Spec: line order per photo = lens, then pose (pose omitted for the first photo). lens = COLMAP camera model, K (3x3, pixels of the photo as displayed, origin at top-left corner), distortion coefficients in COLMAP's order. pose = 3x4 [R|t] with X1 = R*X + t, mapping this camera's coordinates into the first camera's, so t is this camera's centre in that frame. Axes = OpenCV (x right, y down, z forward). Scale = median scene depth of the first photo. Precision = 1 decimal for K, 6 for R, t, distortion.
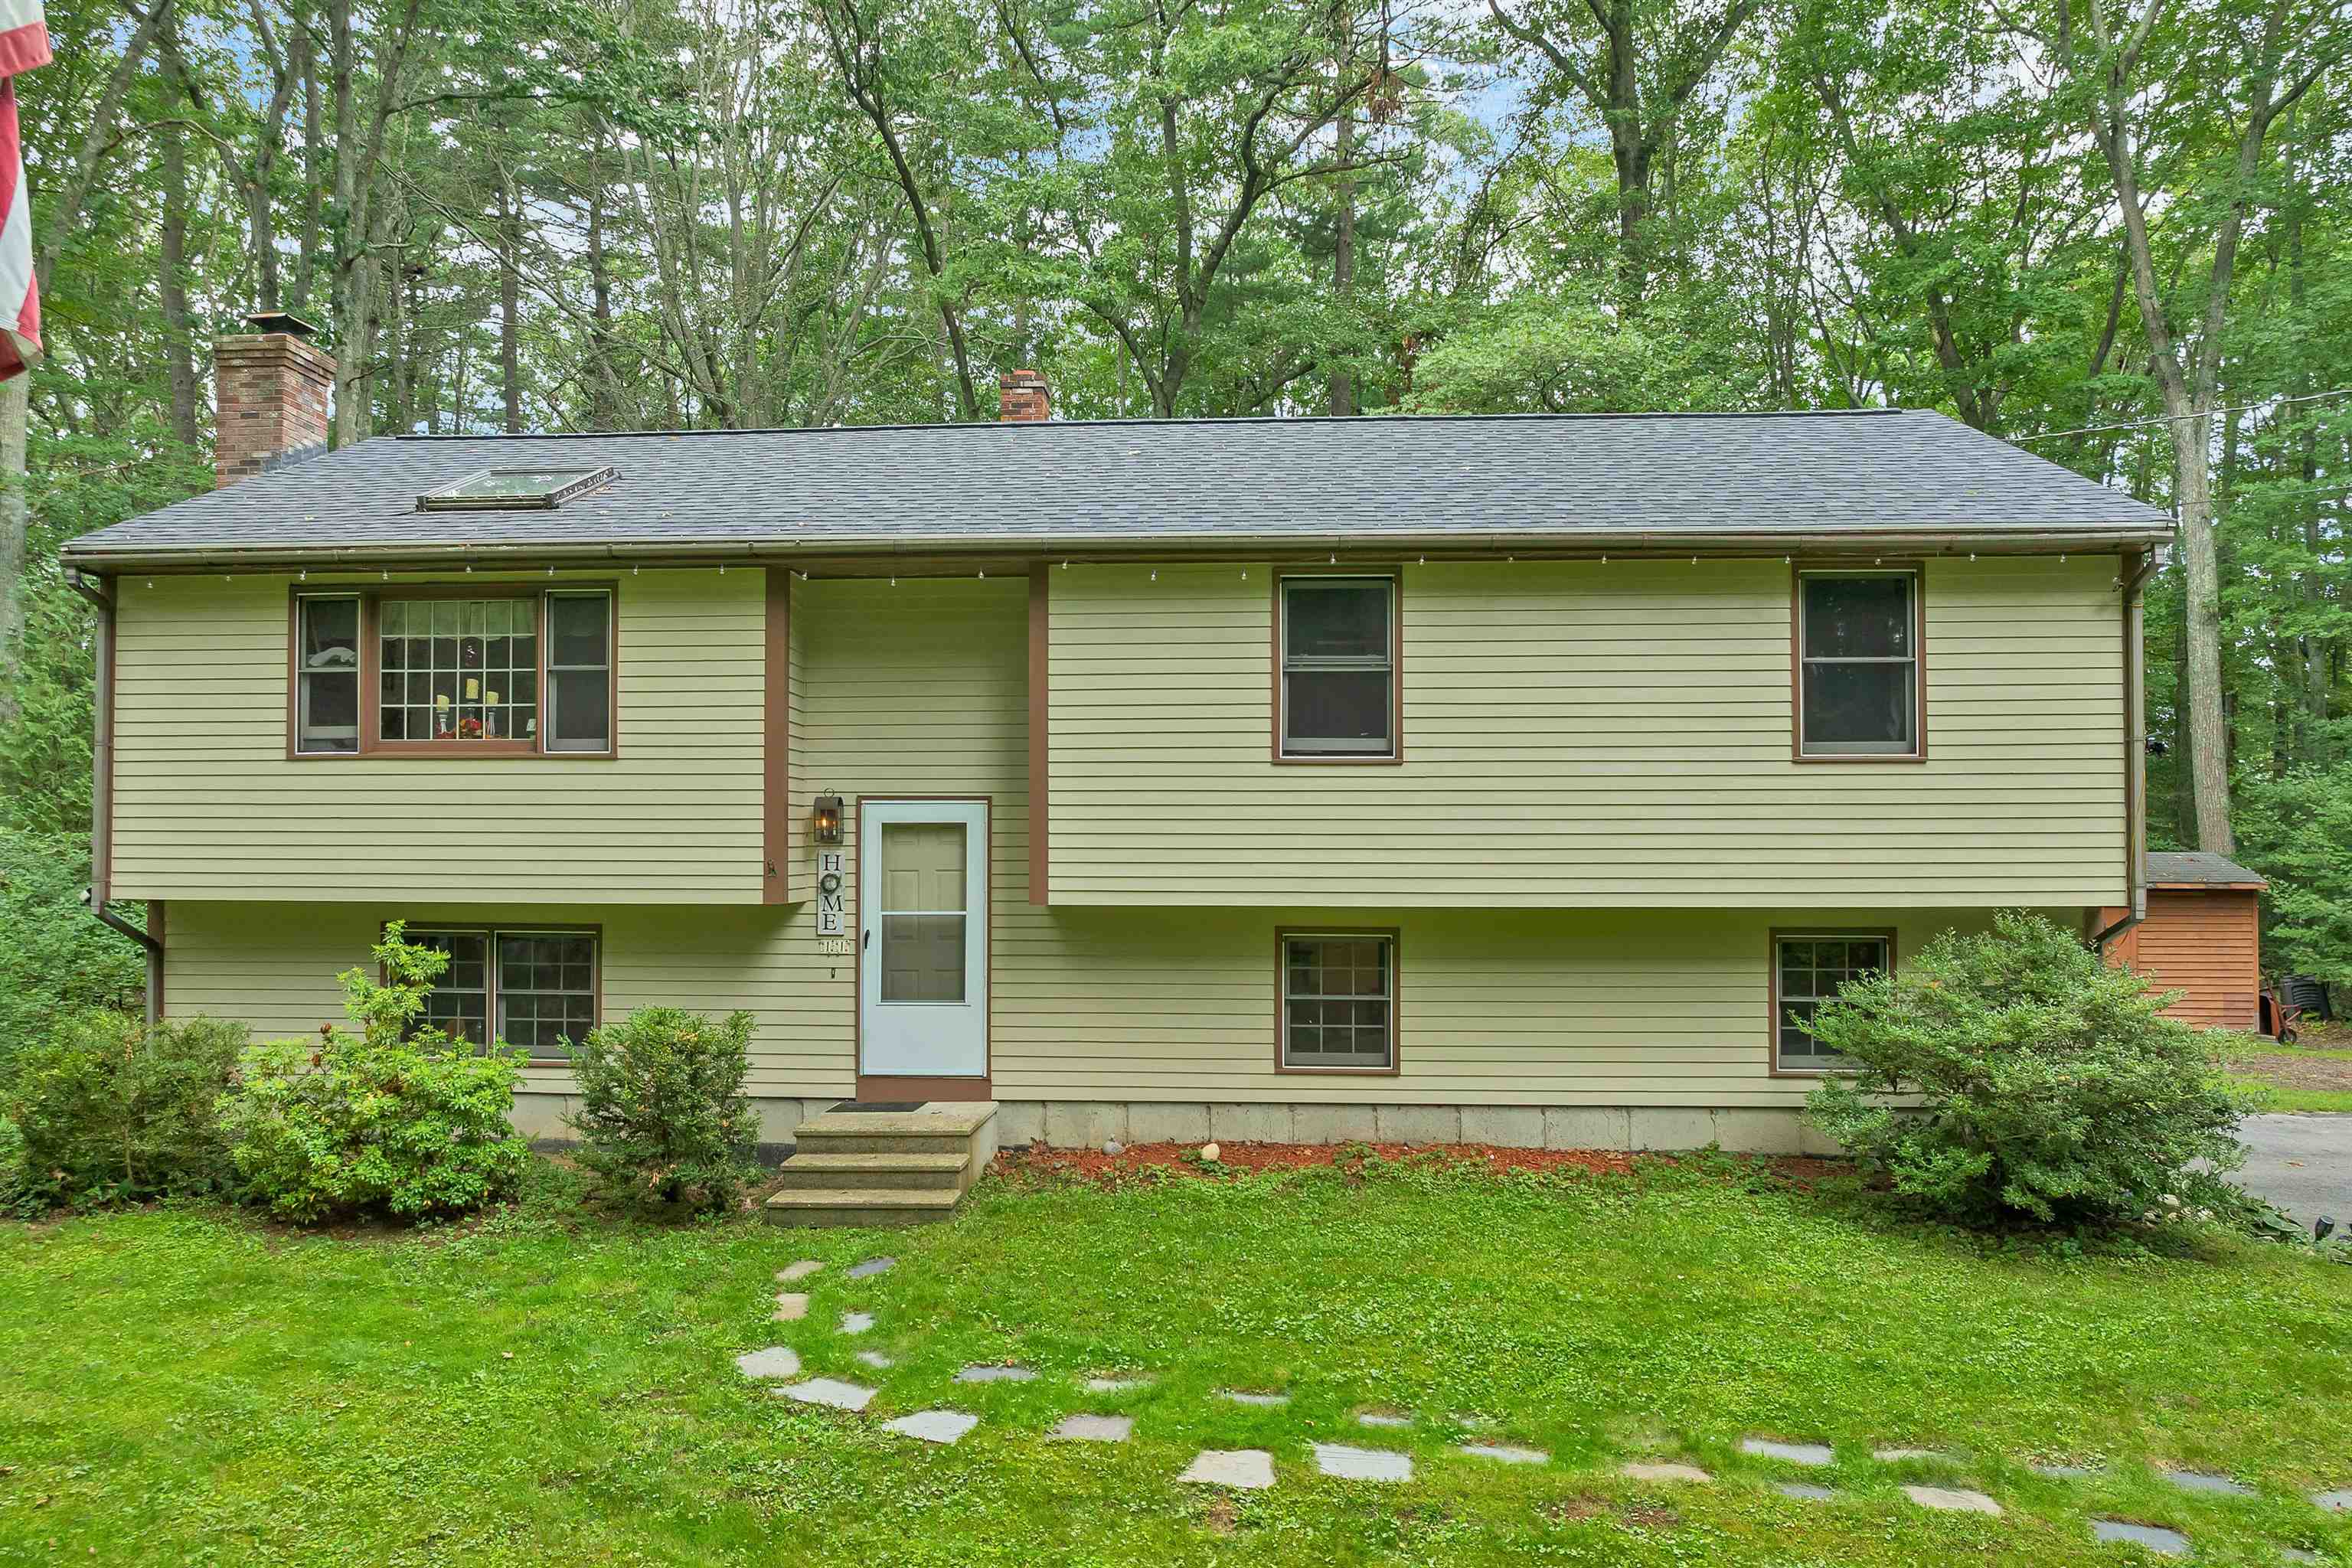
lens RADIAL K [[1668.2, 0, 1176.0], [0, 1668.2, 784.0], [0, 0, 1]] dist [-0.023185, -0.001266]
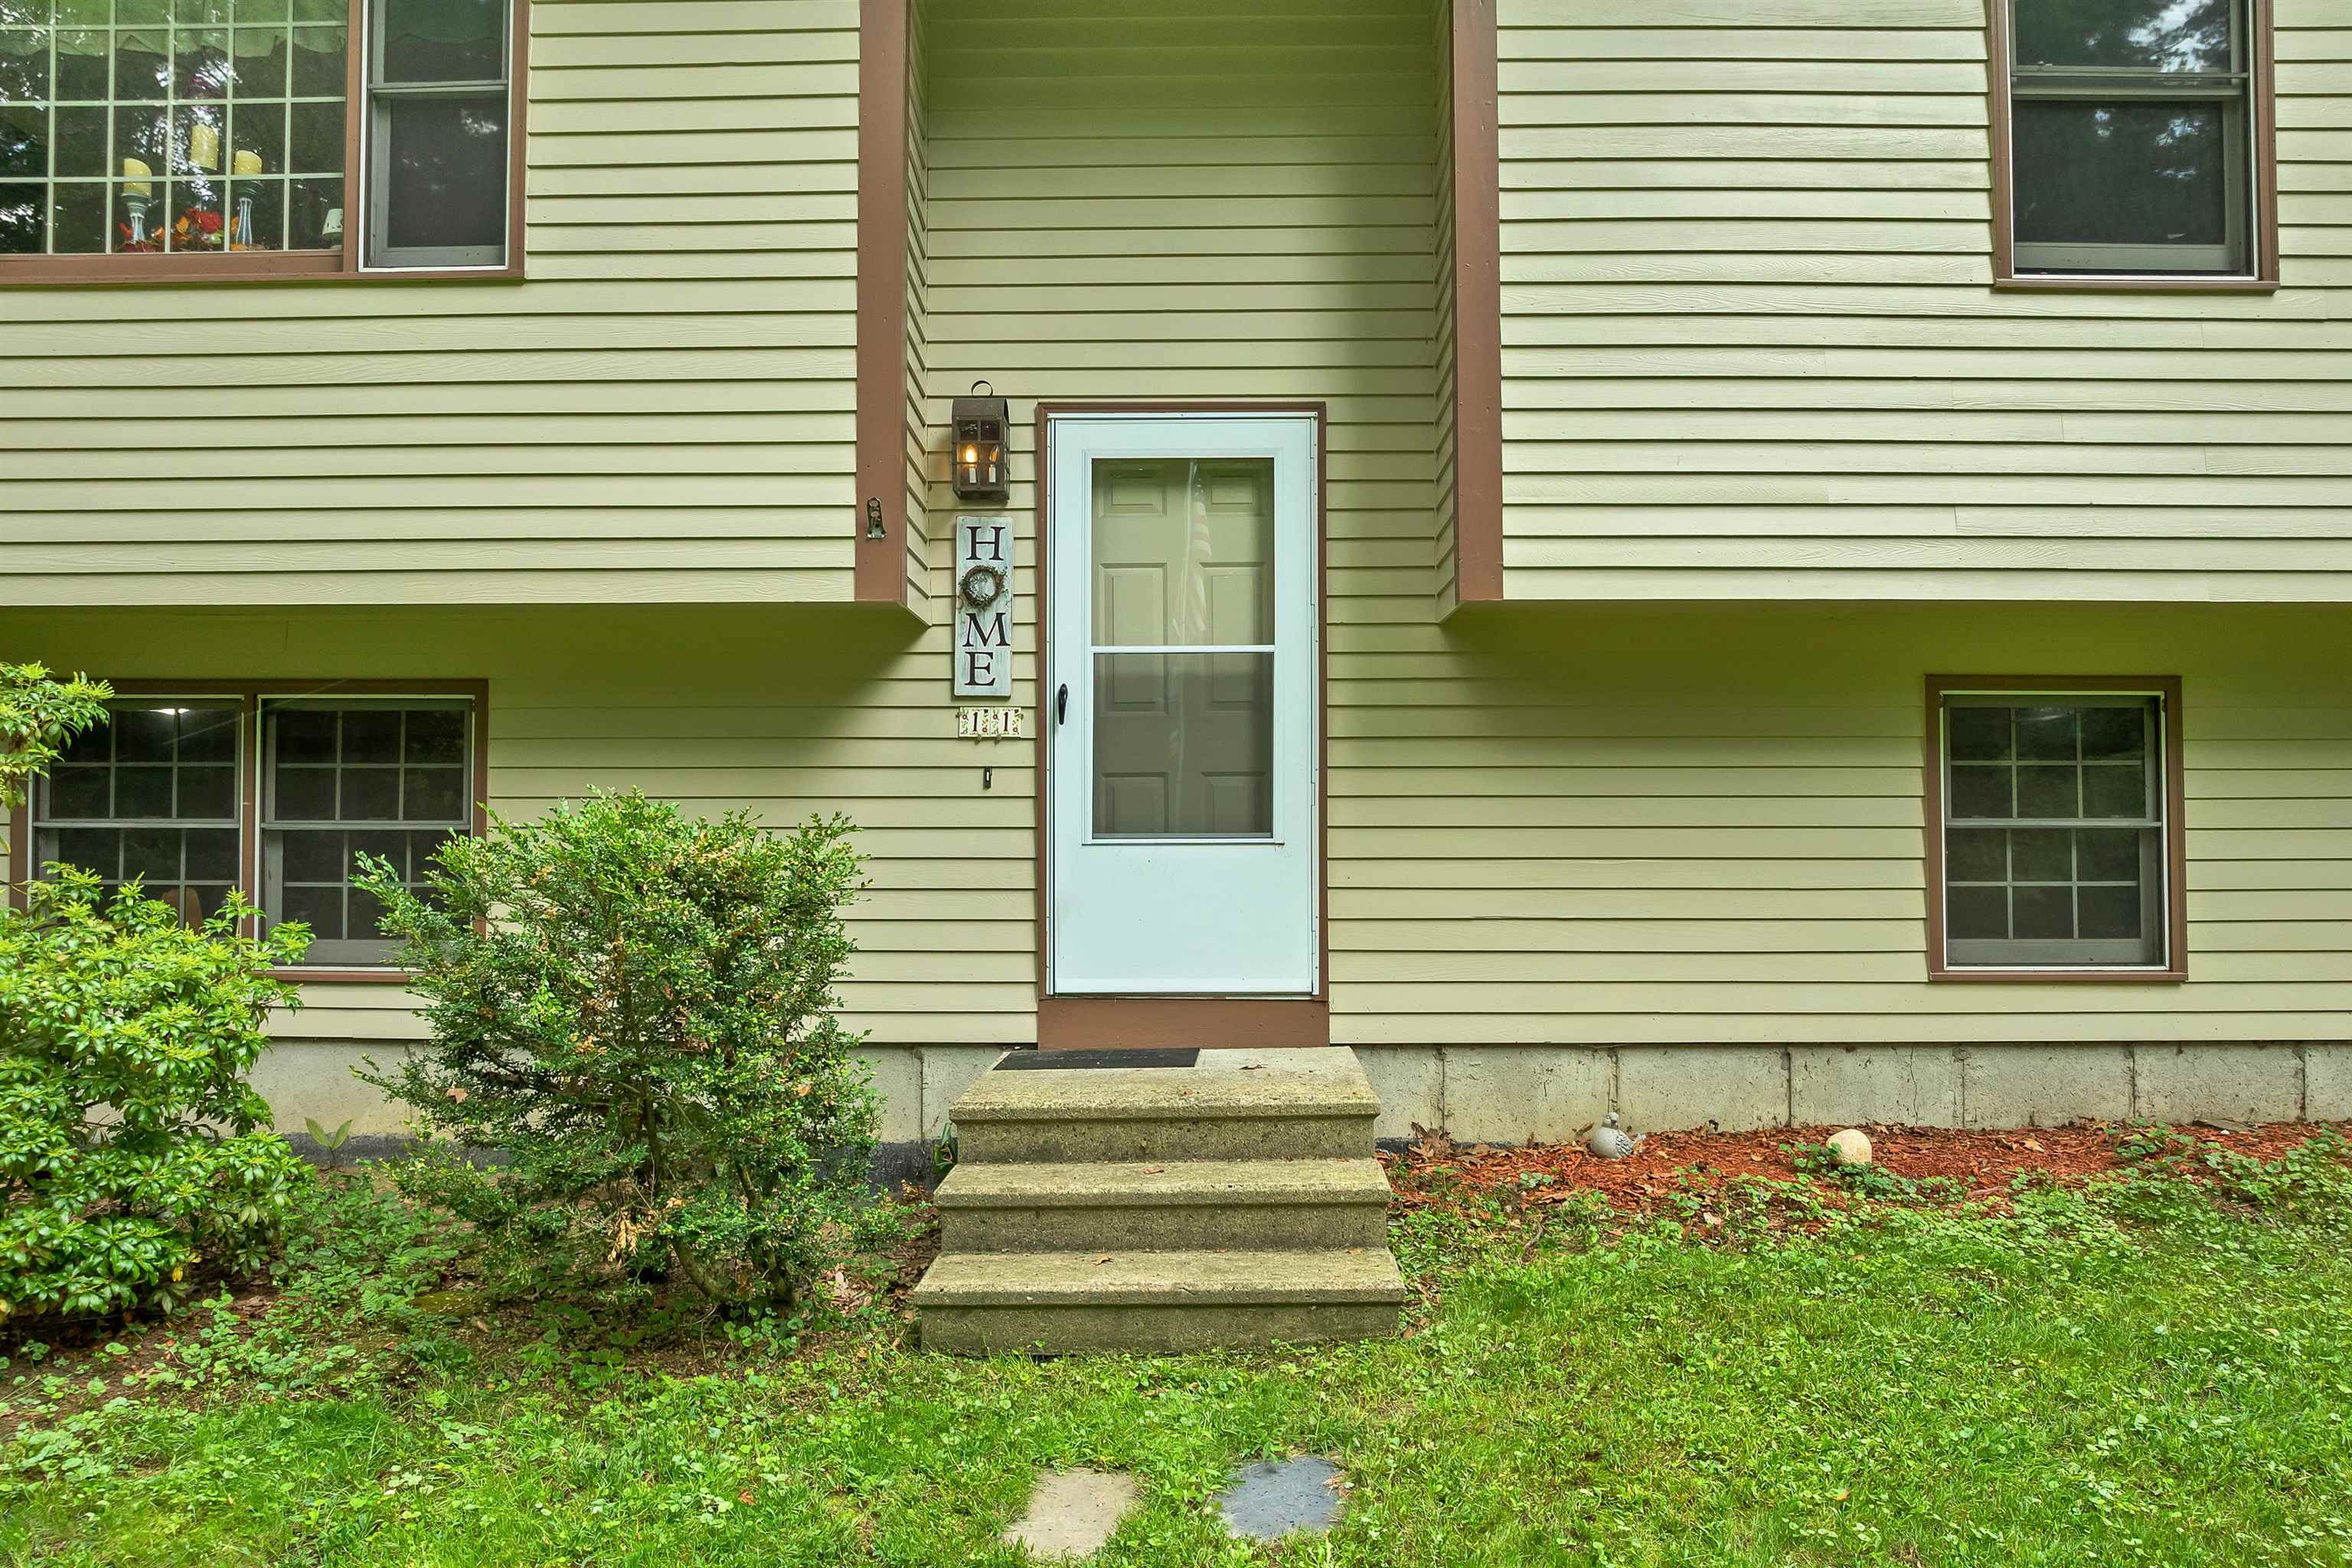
lens RADIAL K [[1675.5, 0, 1176.0], [0, 1675.5, 784.0], [0, 0, 1]] dist [-0.033661, 0.003516]
pose [[0.998786, 0.000454, 0.049258, -0.180037], [-0.000432, 1.000000, -0.000455, 0.117977], [-0.049258, 0.000433, 0.998786, 0.537428]]
